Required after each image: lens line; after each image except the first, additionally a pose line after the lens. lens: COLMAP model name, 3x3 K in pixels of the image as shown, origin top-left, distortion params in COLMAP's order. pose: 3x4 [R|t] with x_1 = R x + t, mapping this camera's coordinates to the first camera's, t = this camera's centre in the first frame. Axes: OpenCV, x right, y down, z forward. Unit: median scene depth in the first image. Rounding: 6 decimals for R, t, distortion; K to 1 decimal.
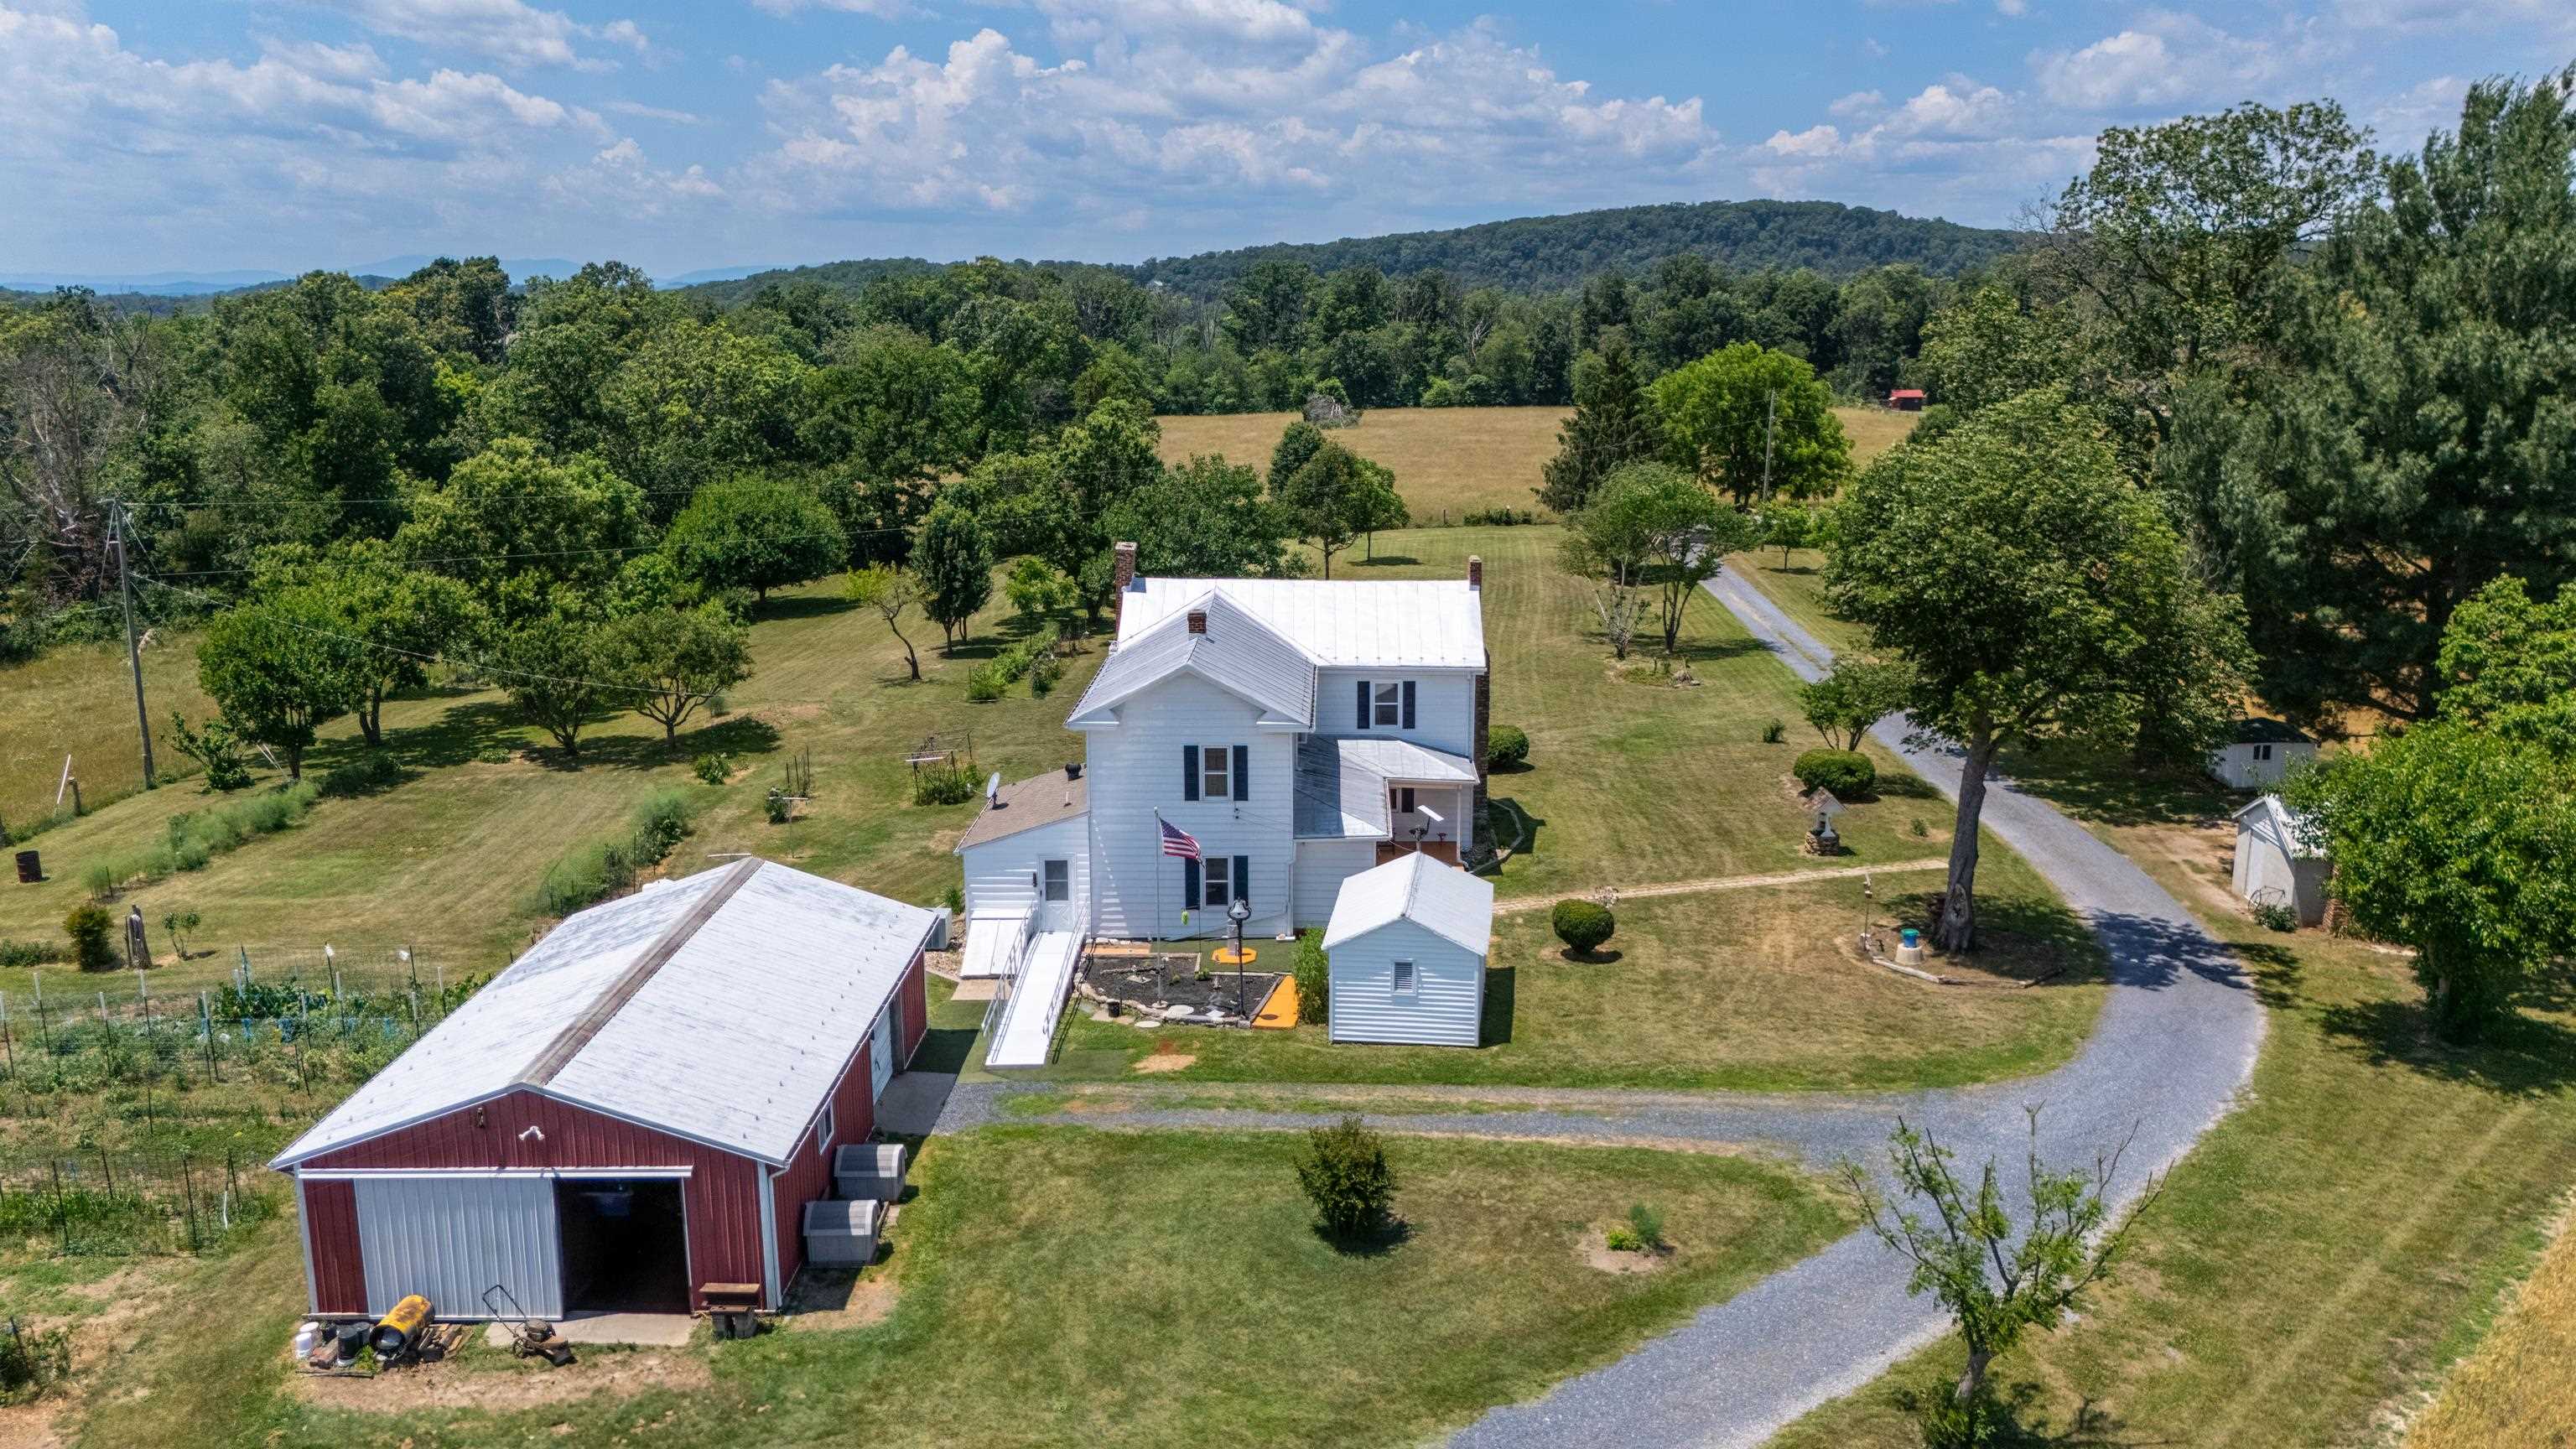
lens RADIAL K [[1899.9, 0, 1285.6], [0, 1899.9, 721.7], [0, 0, 1]] dist [0.065585, -0.065441]
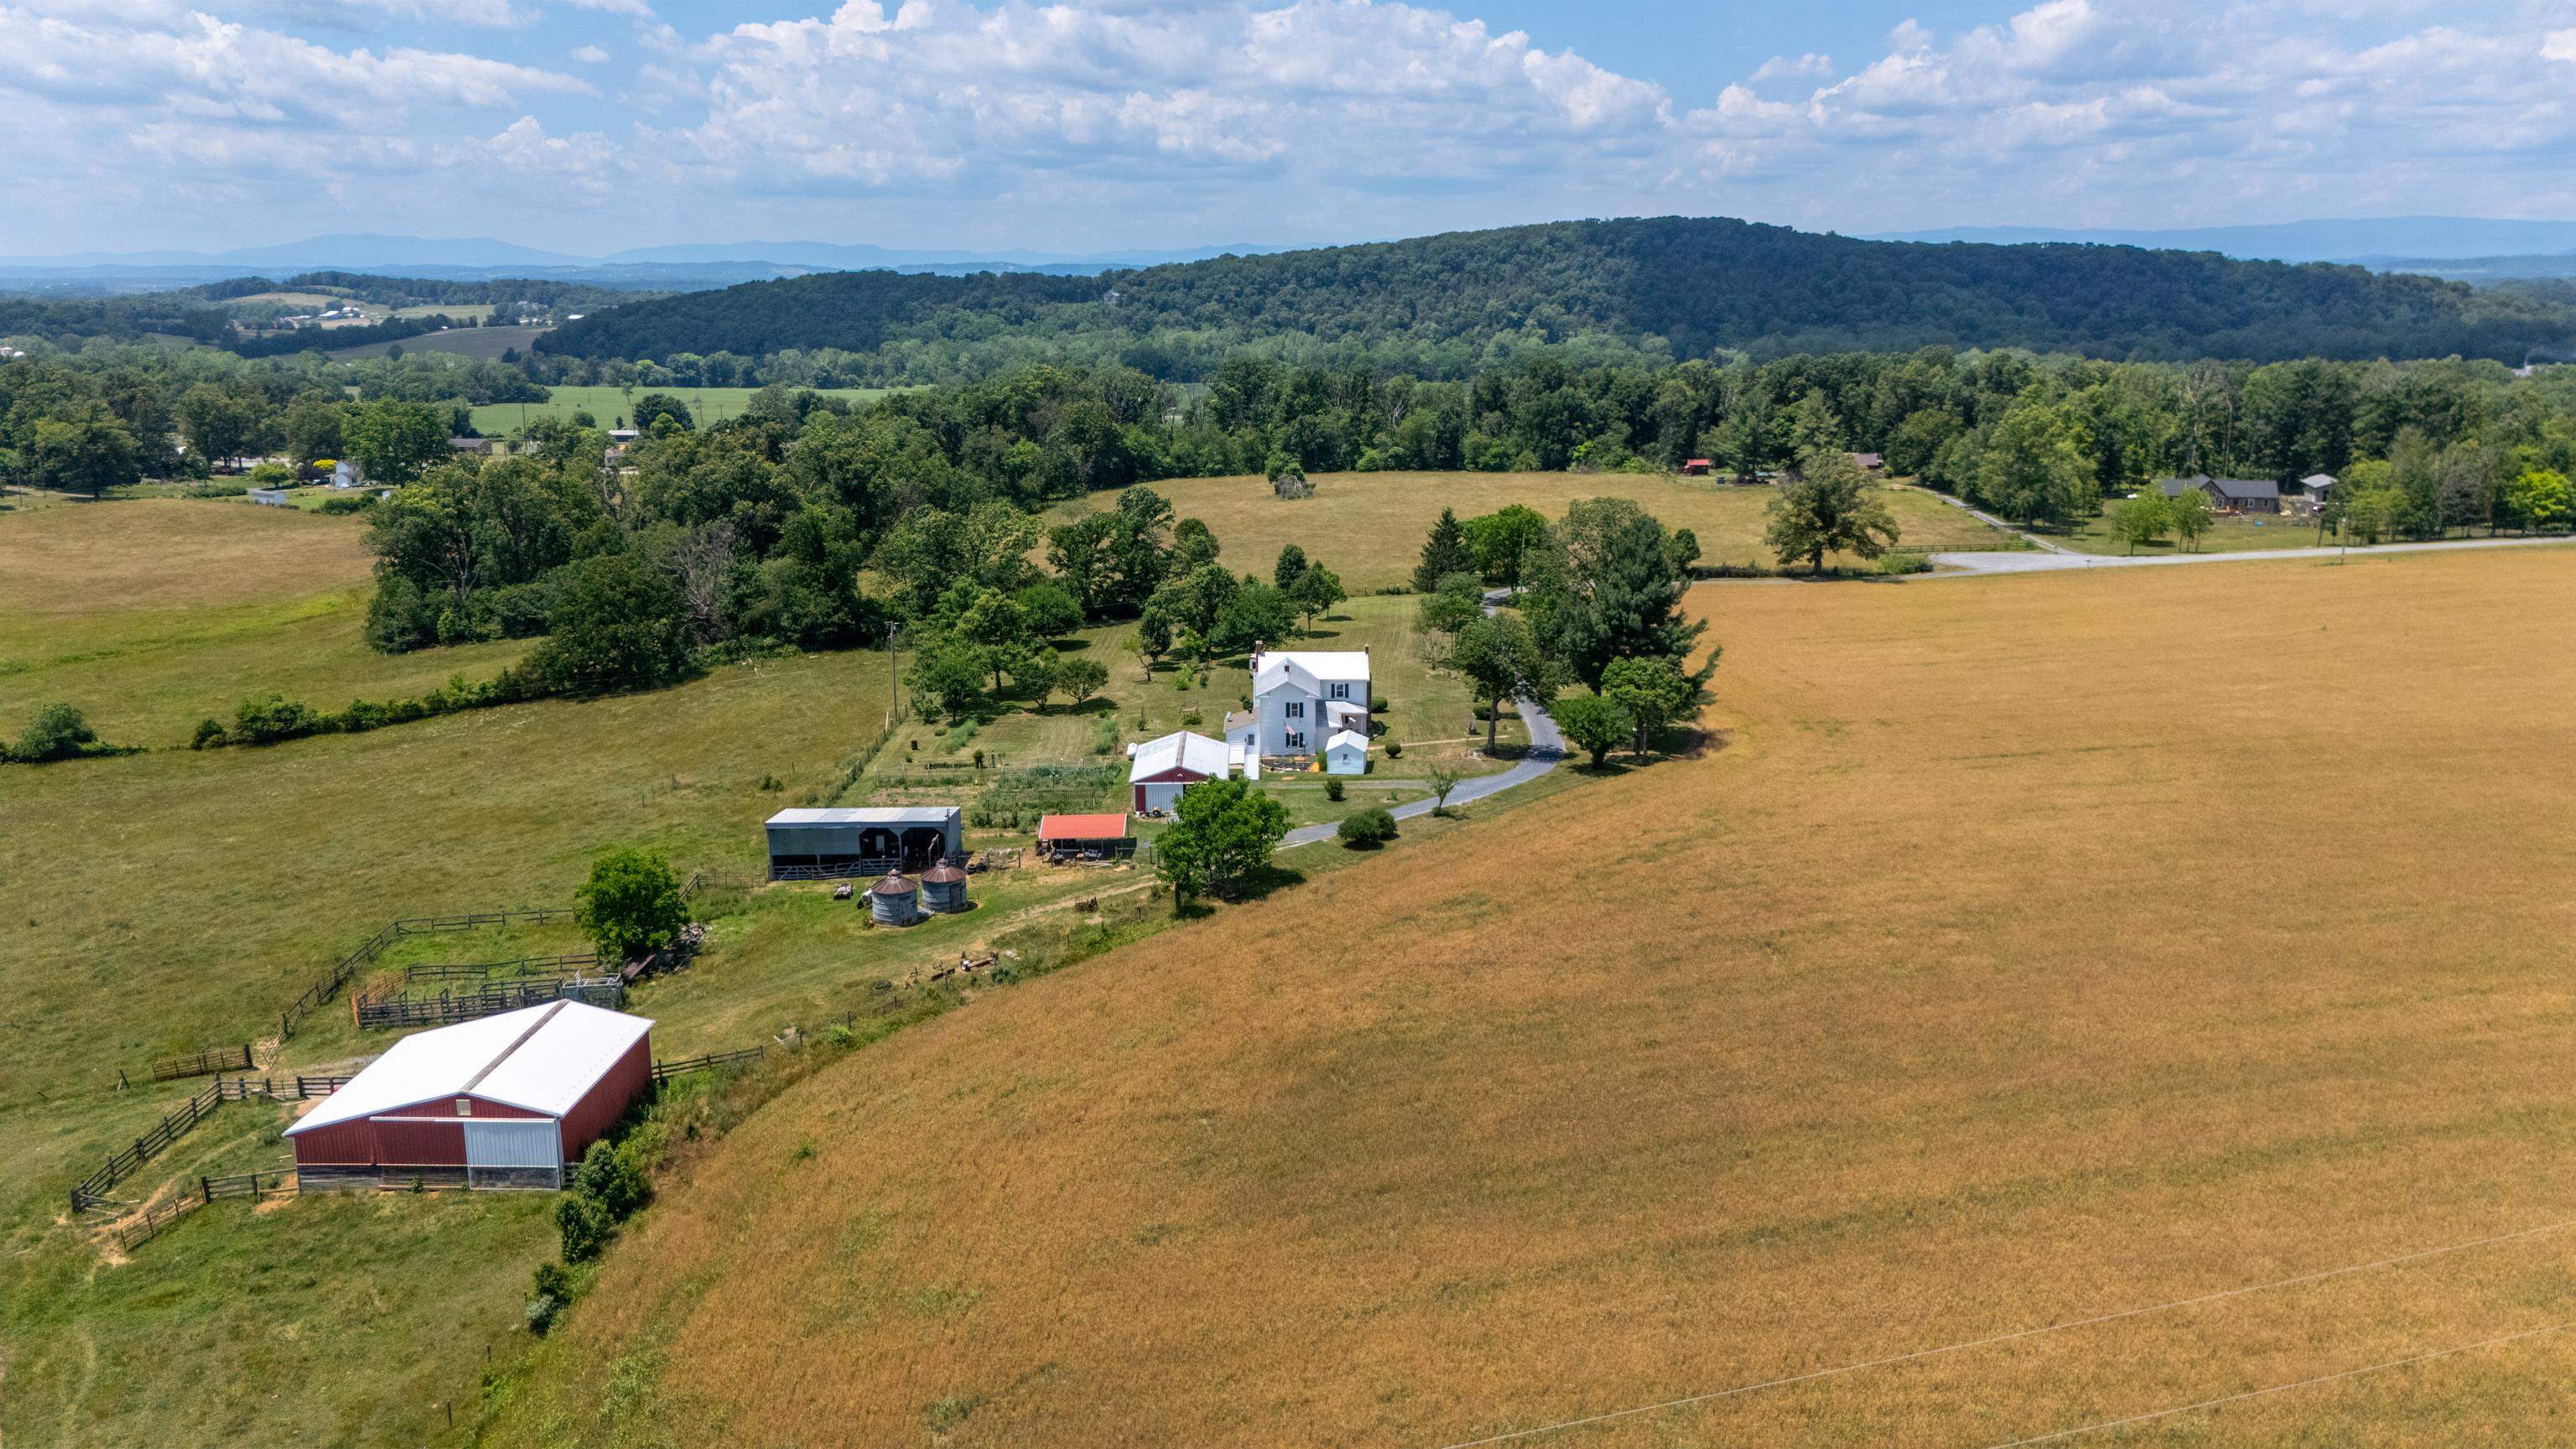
lens RADIAL K [[1899.9, 0, 1299.7], [0, 1899.9, 718.1], [0, 0, 1]] dist [0.065585, -0.065441]
pose [[0.999243, -0.009402, 0.037746, -0.067029], [0.009042, 0.999912, 0.009698, 0.002780], [-0.037834, -0.009350, 0.999240, -1.086158]]
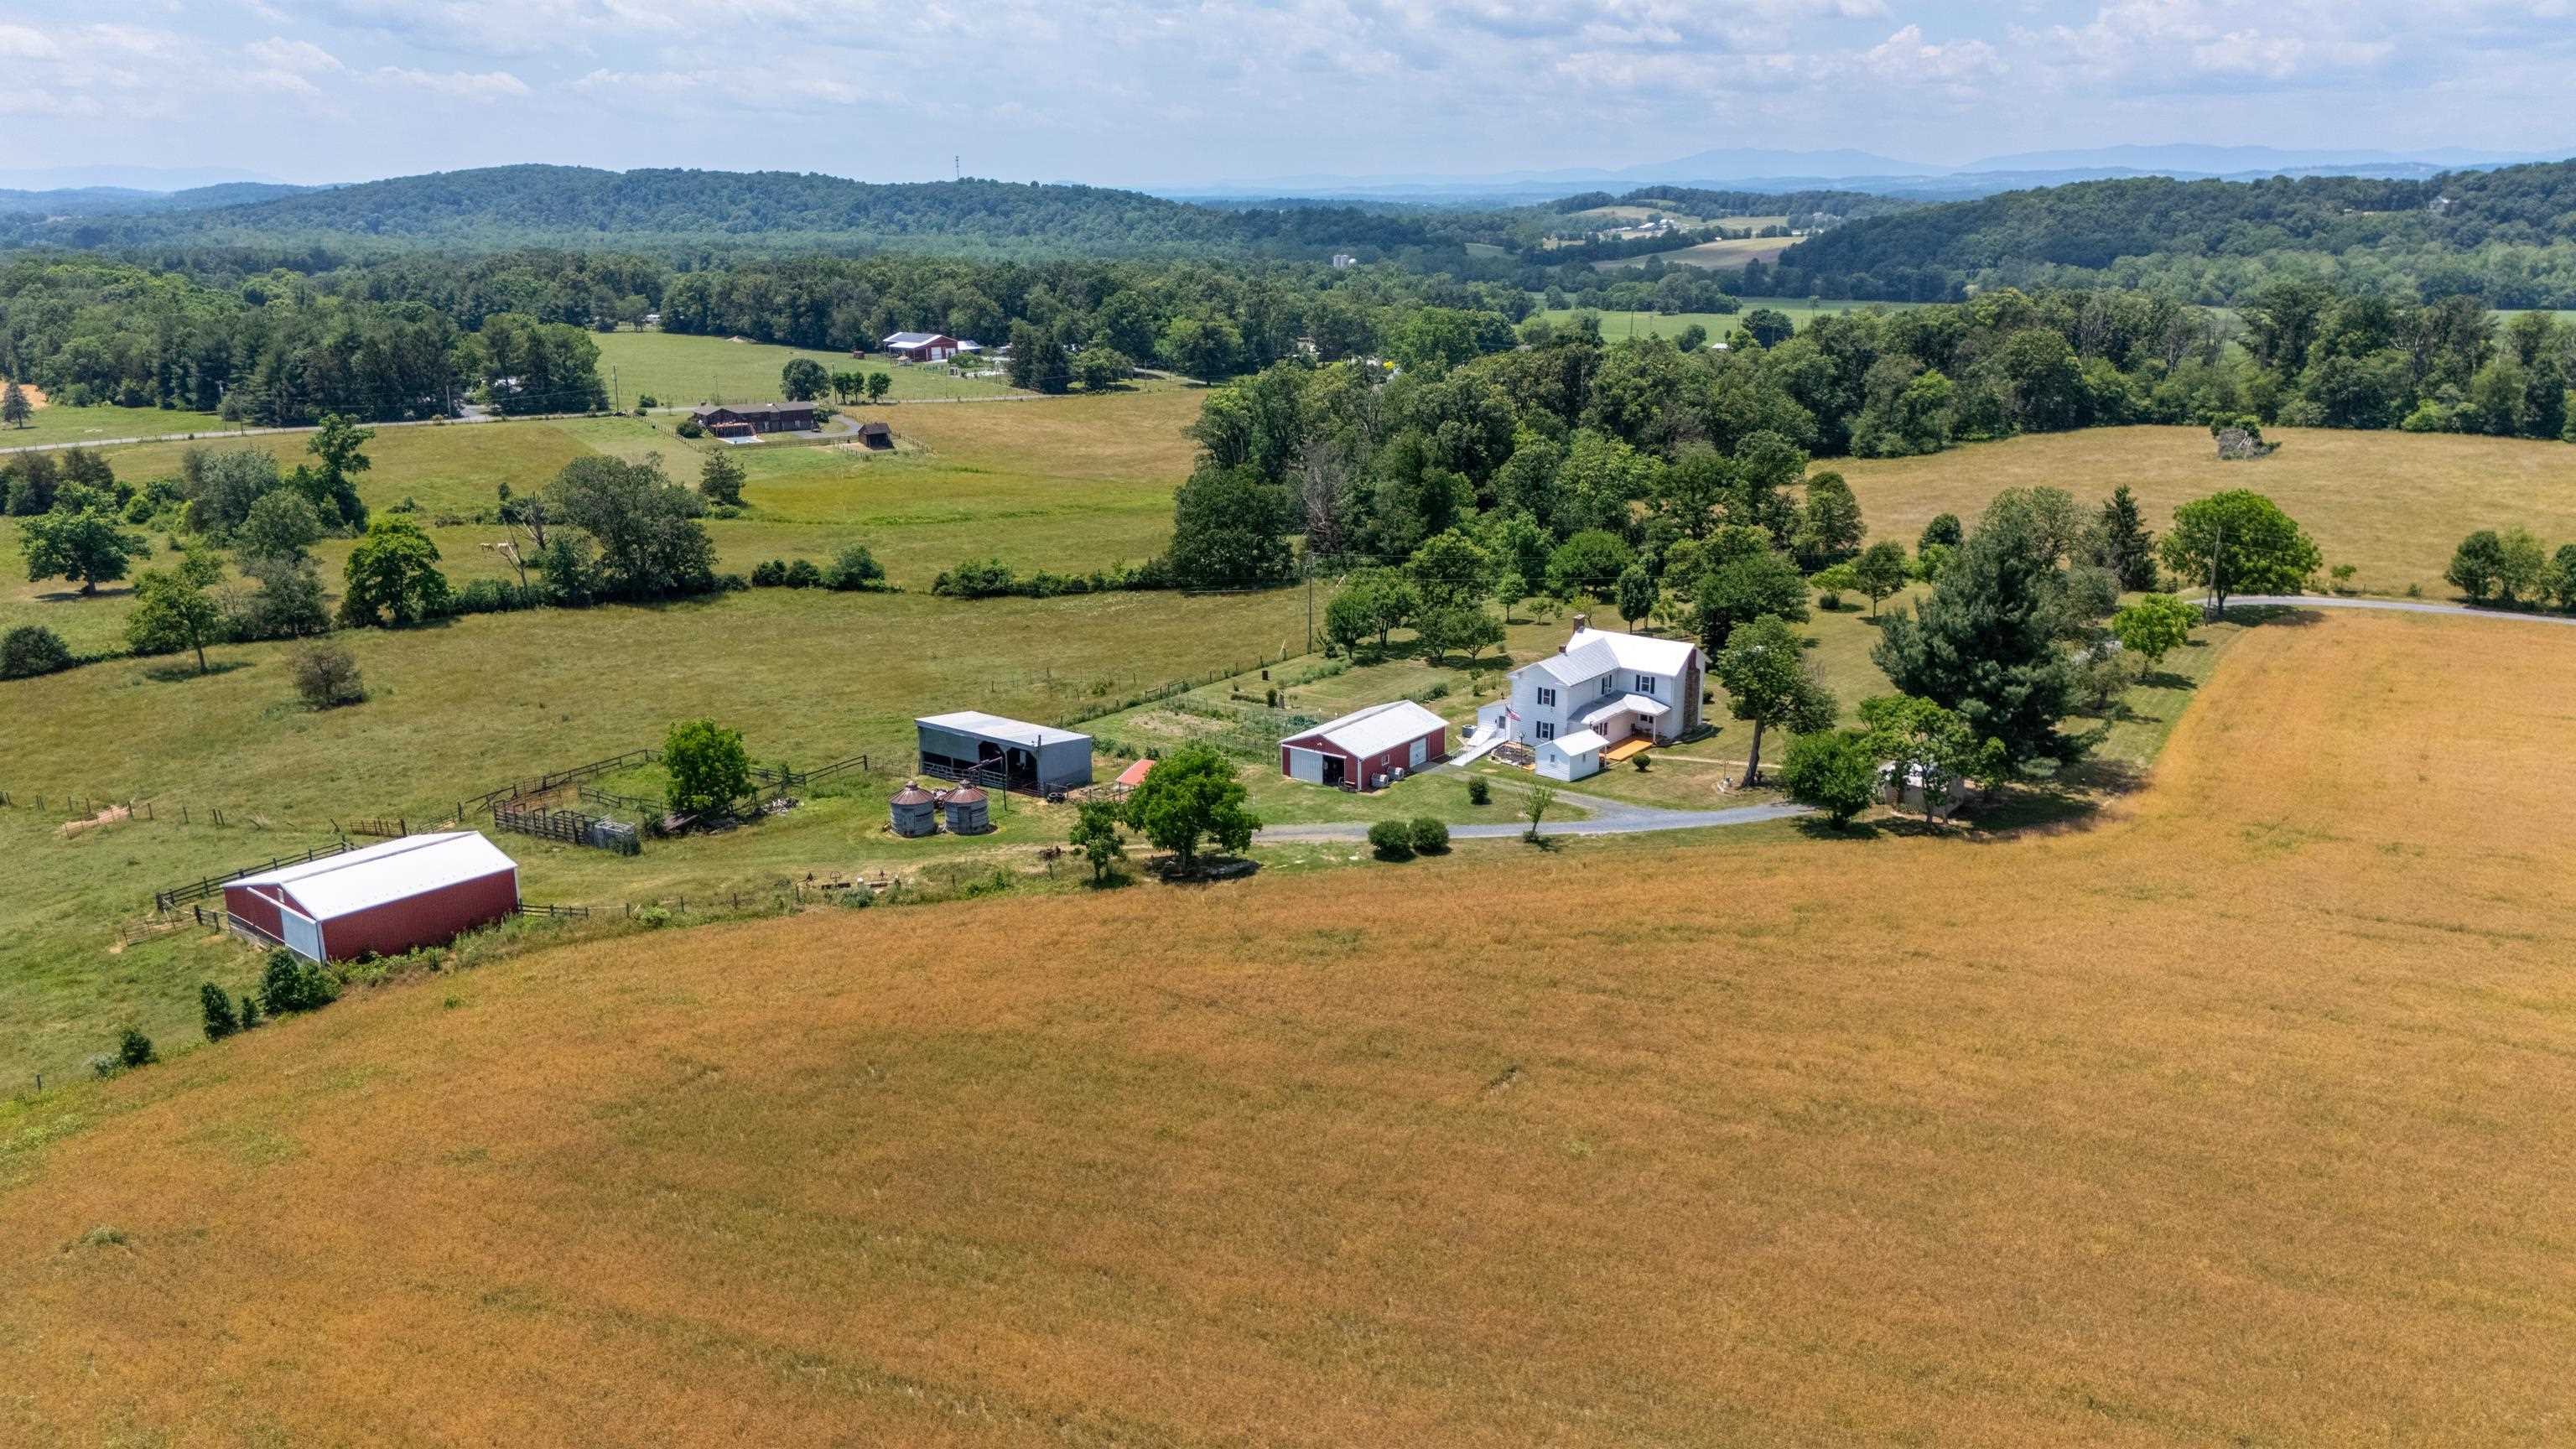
lens RADIAL K [[1899.9, 0, 1304.6], [0, 1899.9, 742.6], [0, 0, 1]] dist [0.065585, -0.065441]
pose [[0.813937, 0.157923, -0.559077, 0.588481], [-0.120960, 0.987321, 0.102788, -0.072925], [0.568221, -0.016036, 0.822720, -0.775084]]
